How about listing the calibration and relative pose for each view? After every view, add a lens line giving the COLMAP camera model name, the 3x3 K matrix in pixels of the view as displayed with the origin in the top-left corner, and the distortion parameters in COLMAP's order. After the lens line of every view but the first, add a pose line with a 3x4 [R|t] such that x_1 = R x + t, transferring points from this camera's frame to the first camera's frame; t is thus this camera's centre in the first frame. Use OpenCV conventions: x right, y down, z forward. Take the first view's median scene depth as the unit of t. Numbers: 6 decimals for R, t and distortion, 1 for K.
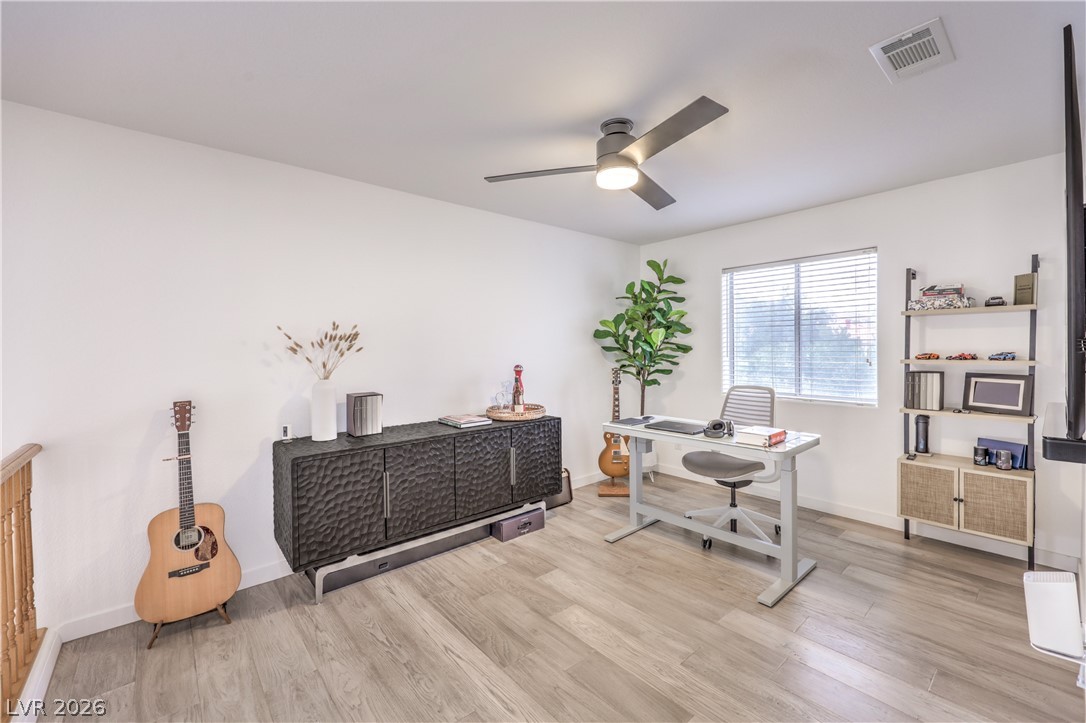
lens RADIAL K [[444.8, 0, 545.1], [0, 444.8, 357.1], [0, 0, 1]] dist [-0.003786, 0.002008]
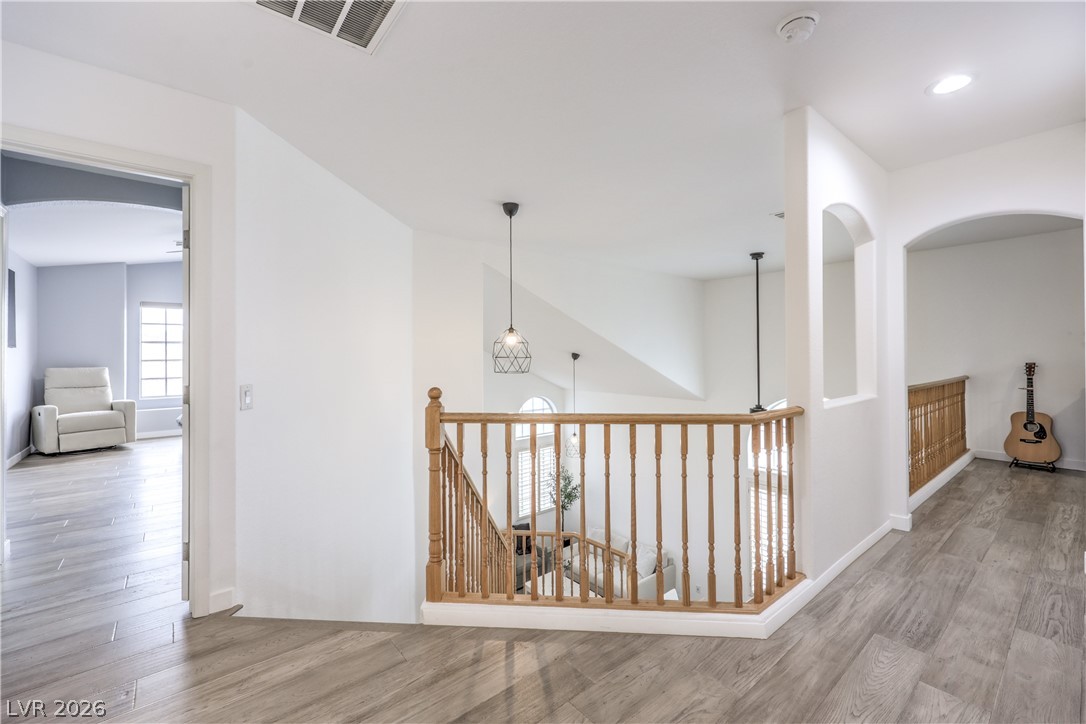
lens RADIAL K [[457.3, 0, 548.2], [0, 457.3, 351.6], [0, 0, 1]] dist [0.003440, -0.000327]
pose [[-0.017856, 0.007685, -0.999811, 1.226656], [-0.008644, 0.999932, 0.007841, 0.044289], [0.999803, 0.008783, -0.017789, -1.091088]]
